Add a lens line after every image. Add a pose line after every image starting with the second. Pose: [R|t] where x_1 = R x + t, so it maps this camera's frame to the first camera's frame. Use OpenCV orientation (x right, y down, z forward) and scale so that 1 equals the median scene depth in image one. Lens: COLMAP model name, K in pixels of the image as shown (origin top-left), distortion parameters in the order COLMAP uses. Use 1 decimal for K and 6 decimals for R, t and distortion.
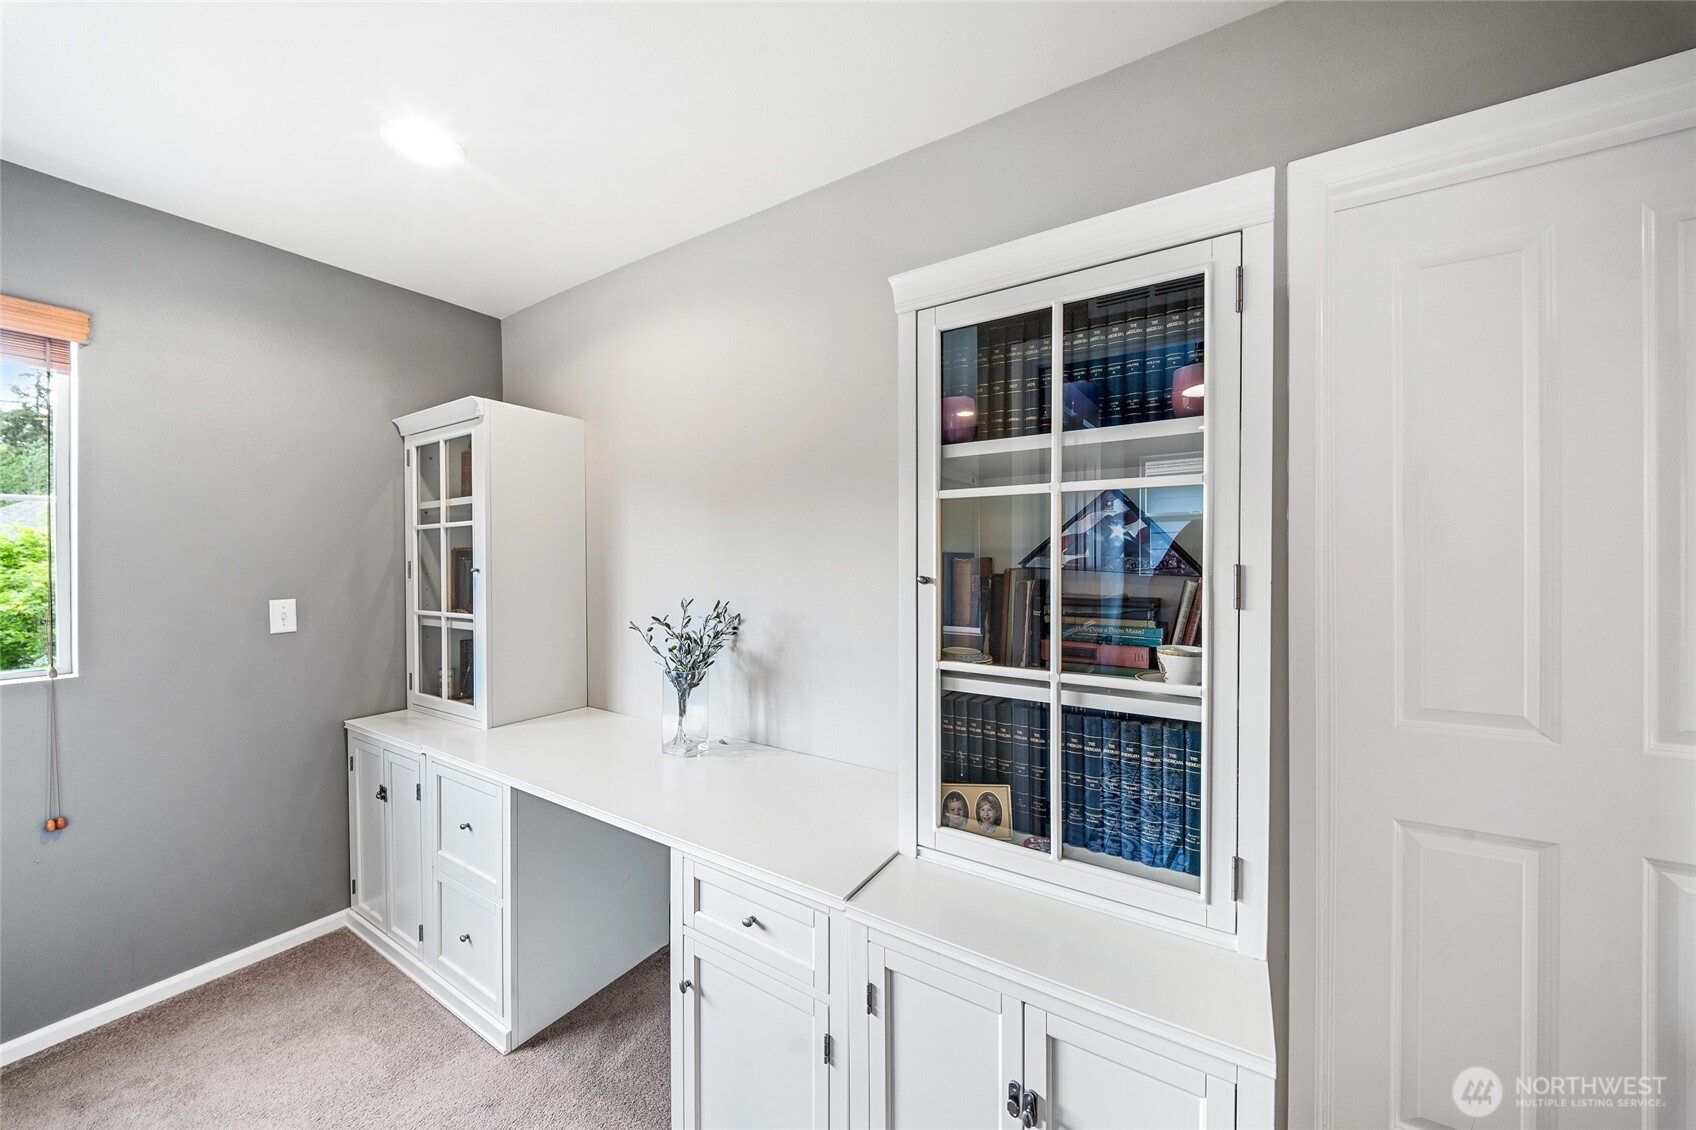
lens RADIAL K [[608.2, 0, 848.0], [0, 608.2, 565.0], [0, 0, 1]] dist [0.000301, -0.000123]
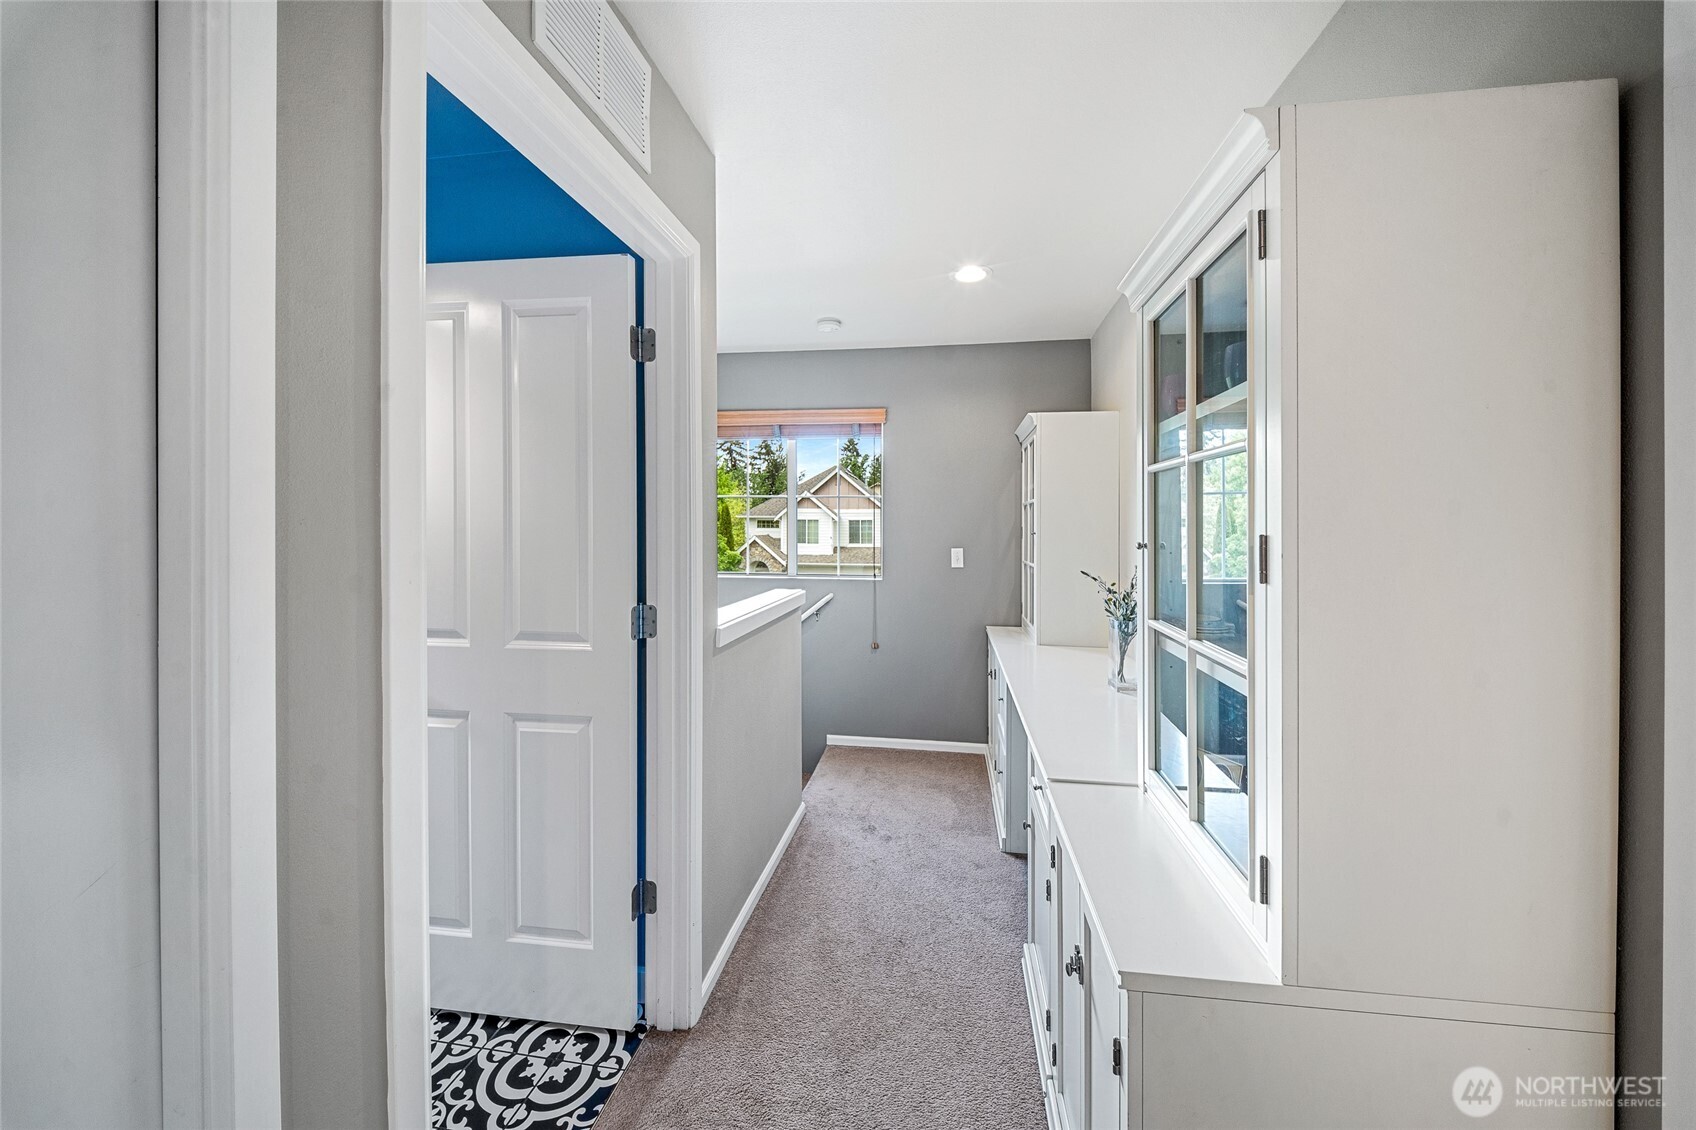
lens RADIAL K [[617.1, 0, 872.5], [0, 617.1, 529.0], [0, 0, 1]] dist [-0.000202, -0.000031]
pose [[0.430697, 0.006574, -0.902473, 0.588054], [-0.008736, 0.999957, 0.003115, -0.001691], [0.902454, 0.006542, 0.430736, 0.033117]]
